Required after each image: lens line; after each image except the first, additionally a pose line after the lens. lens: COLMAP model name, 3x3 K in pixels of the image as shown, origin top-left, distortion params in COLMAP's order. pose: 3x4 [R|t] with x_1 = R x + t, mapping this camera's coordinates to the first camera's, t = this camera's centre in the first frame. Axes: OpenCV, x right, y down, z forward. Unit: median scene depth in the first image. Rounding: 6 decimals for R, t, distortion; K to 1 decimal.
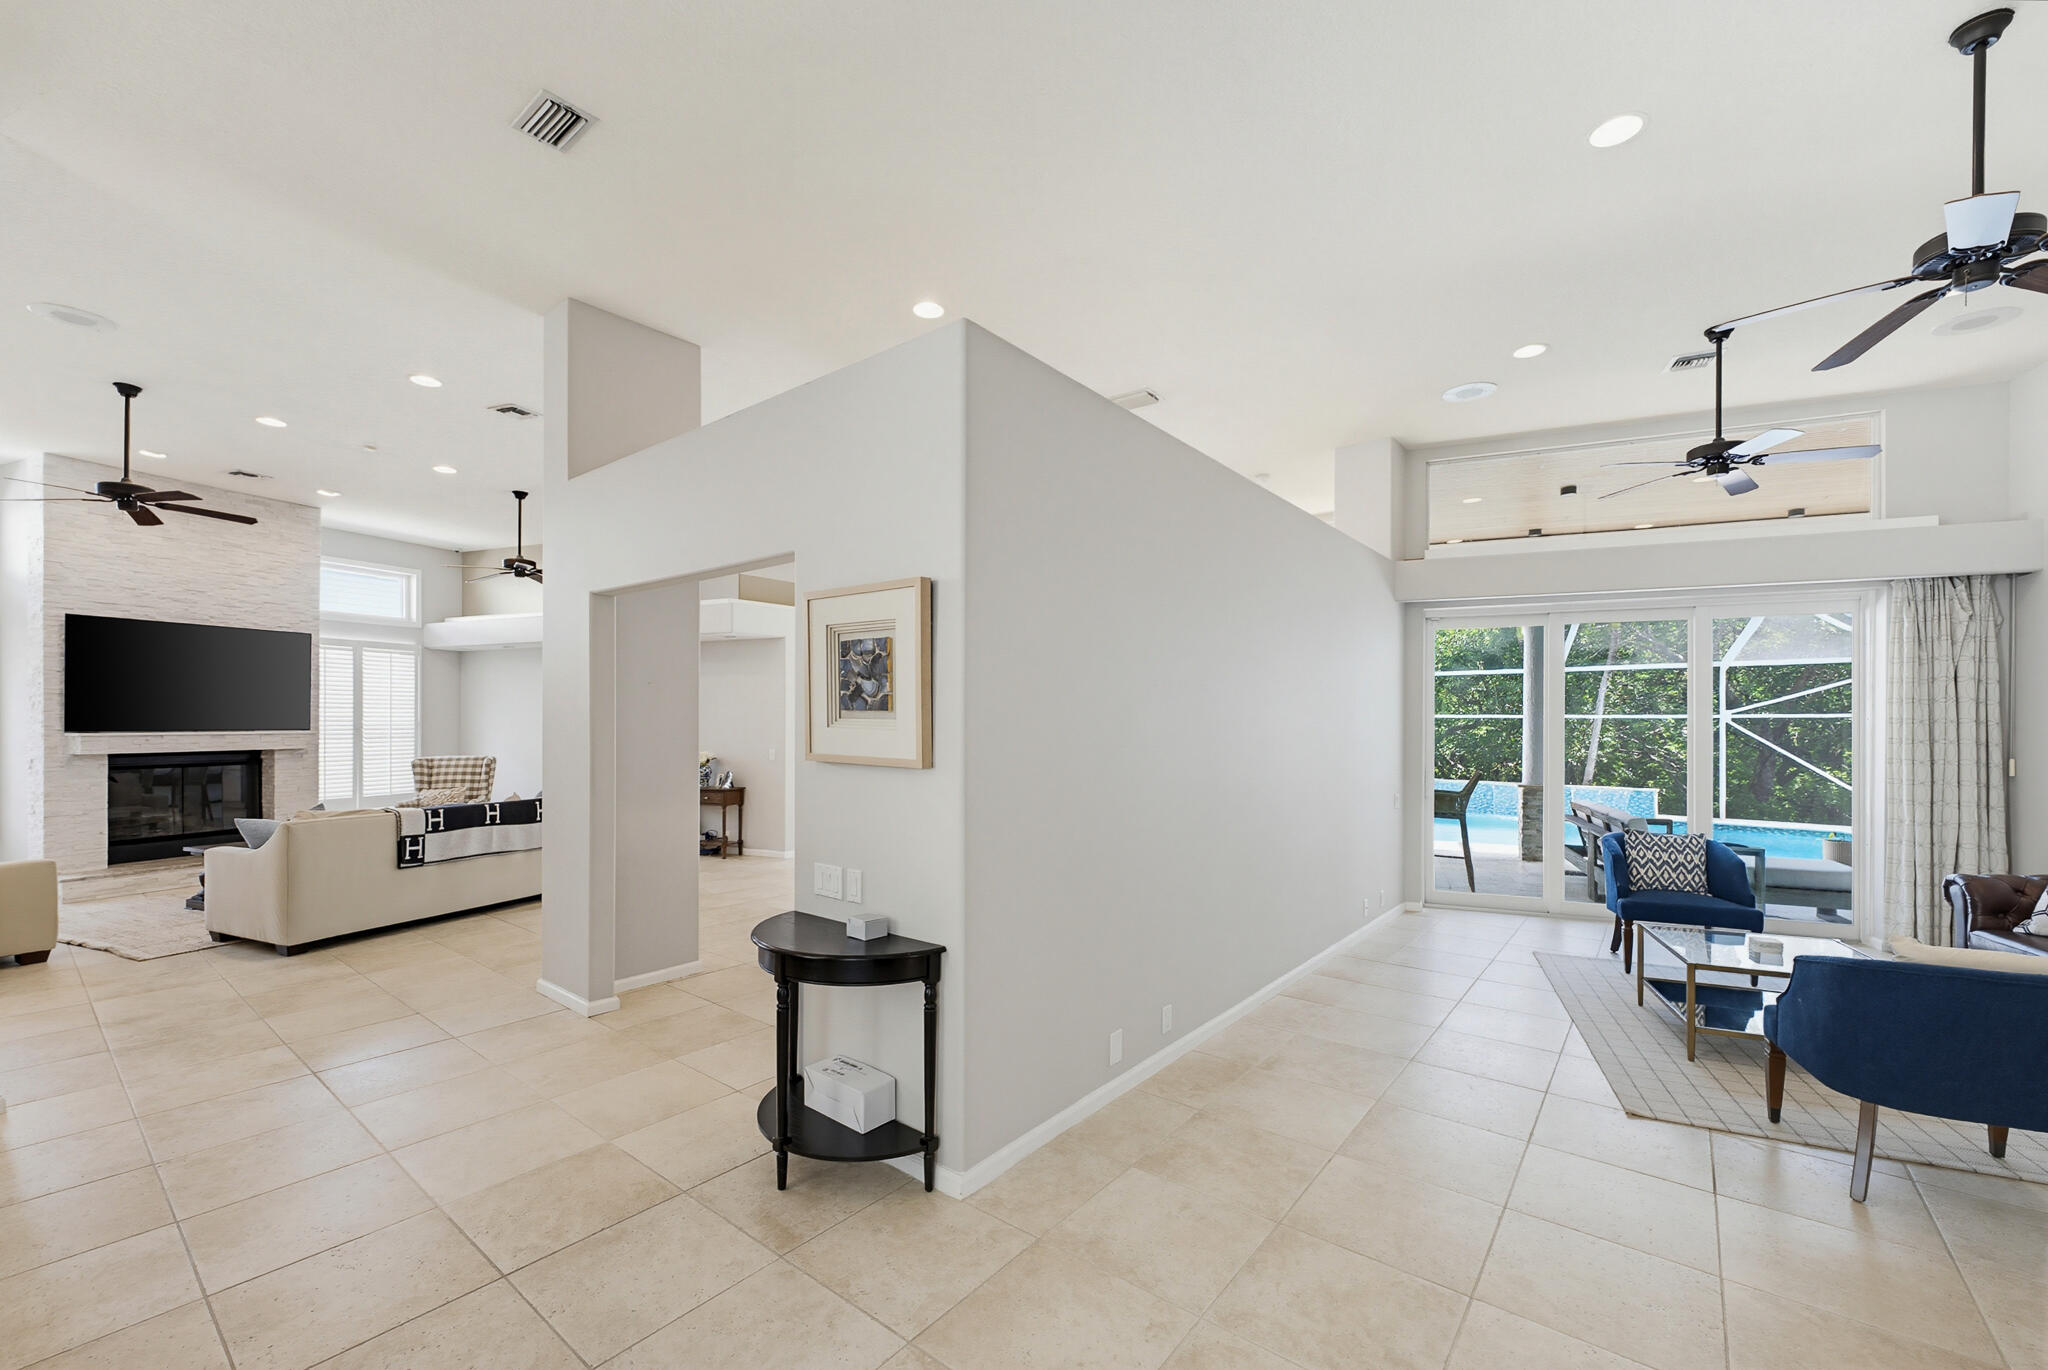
lens RADIAL K [[822.9, 0, 1022.9], [0, 822.9, 723.1], [0, 0, 1]] dist [0.000329, -0.000323]
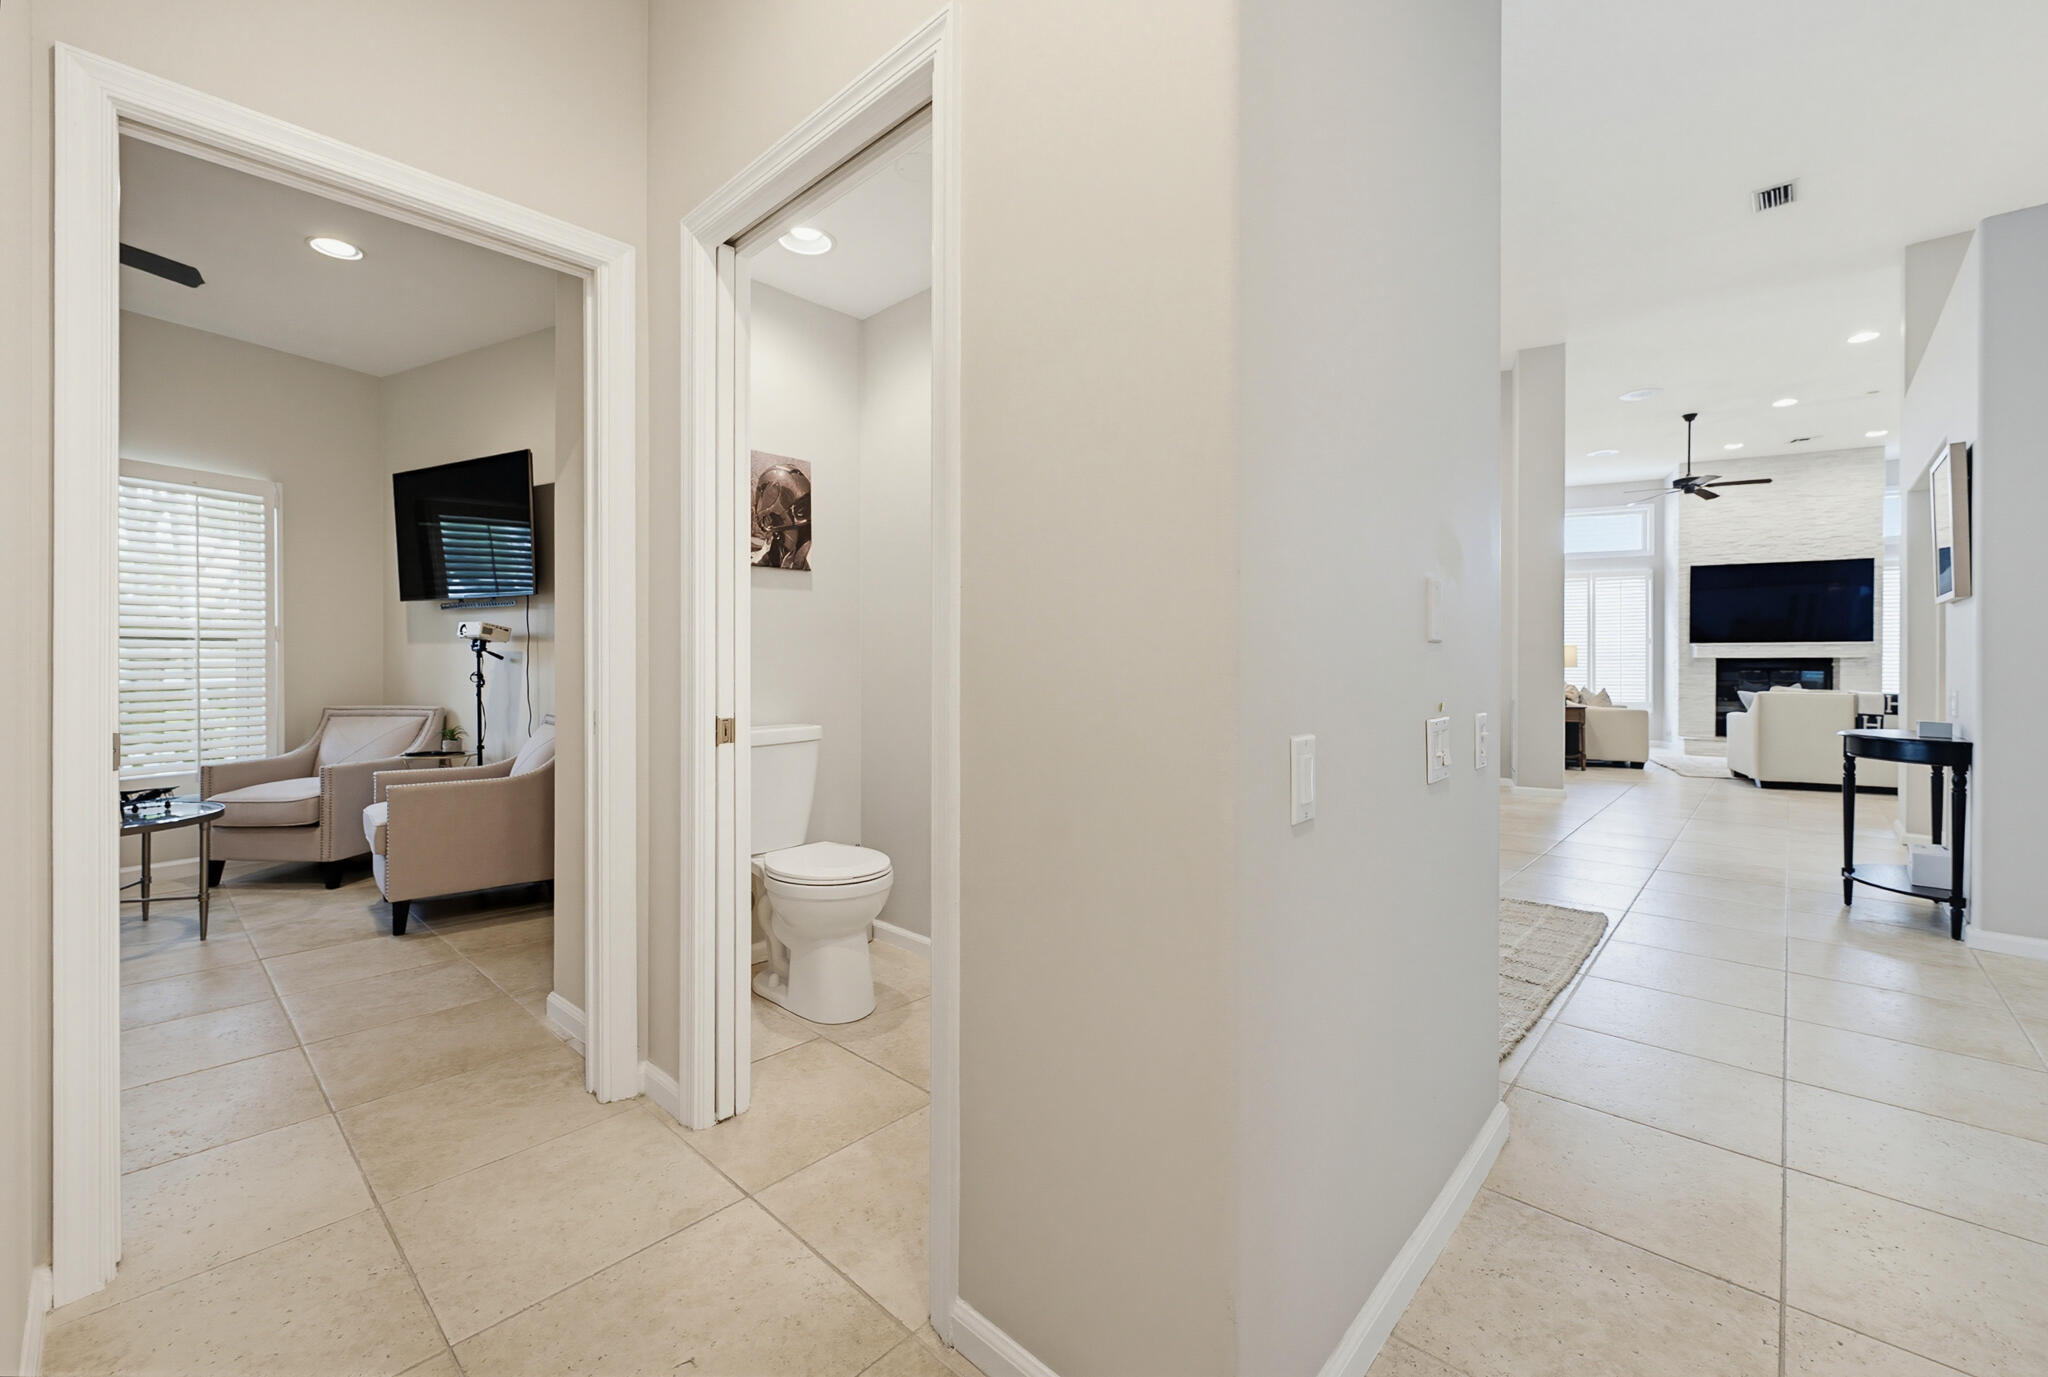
lens RADIAL K [[828.9, 0, 1022.5], [0, 828.9, 672.1], [0, 0, 1]] dist [-0.002266, -0.000209]
pose [[-0.078112, 0.002783, -0.996941, 0.407428], [-0.003525, 0.999989, 0.003068, 0.055954], [0.996938, 0.003754, -0.078101, -0.099585]]
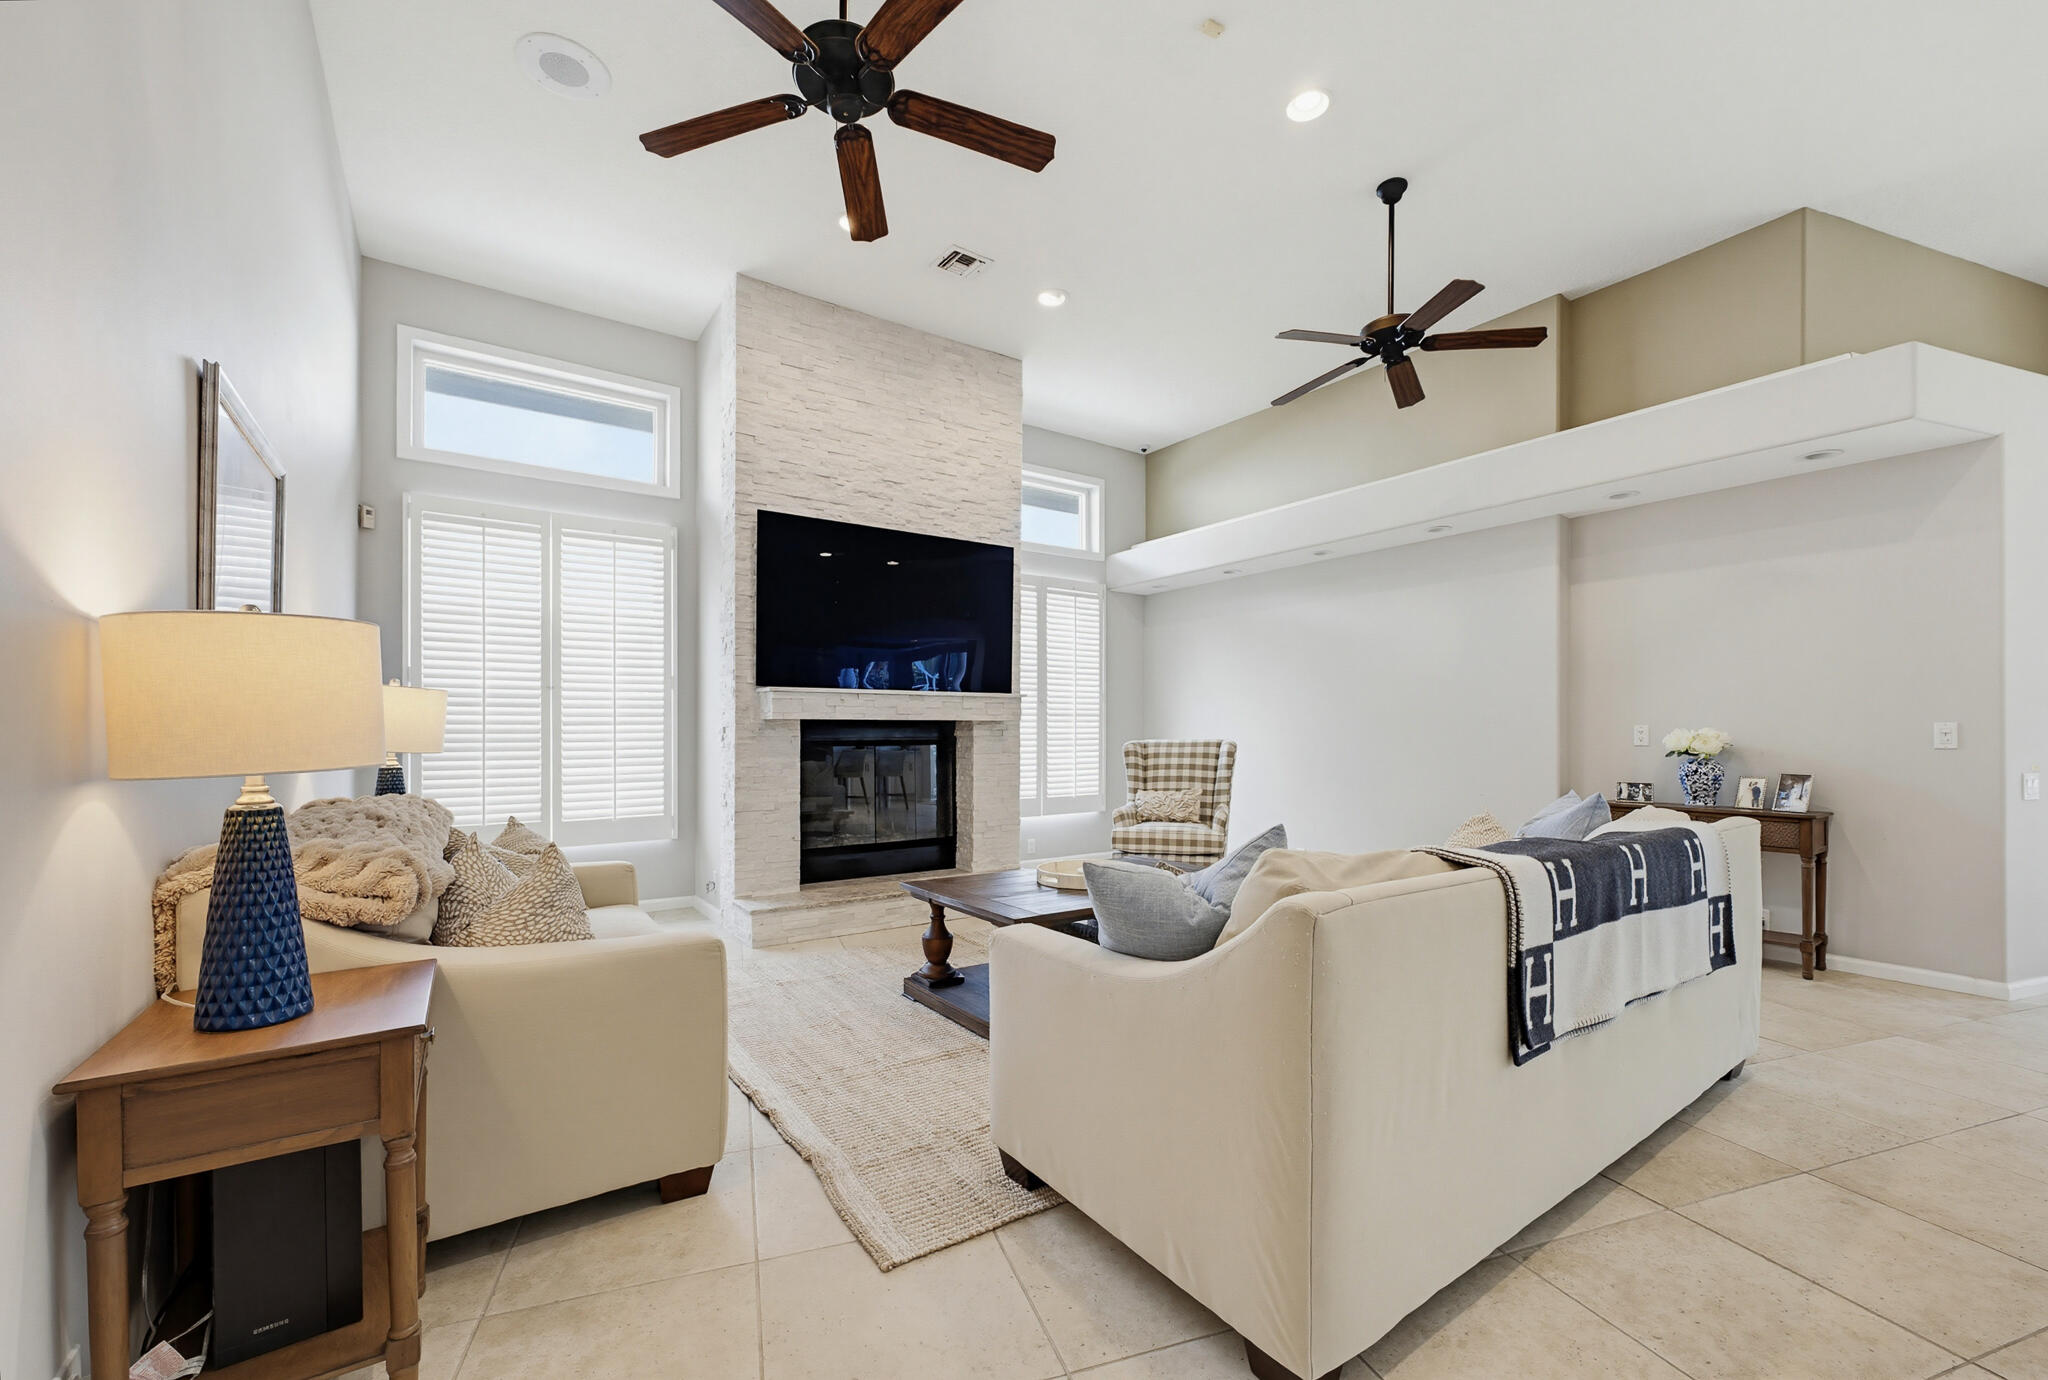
lens RADIAL K [[838.7, 0, 1024.4], [0, 838.7, 726.3], [0, 0, 1]] dist [0.000158, 0.000223]
pose [[0.844250, -0.004509, -0.535930, -0.541507], [-0.000688, 0.999955, -0.009496, 0.044121], [0.535948, 0.008386, 0.844209, 0.476559]]
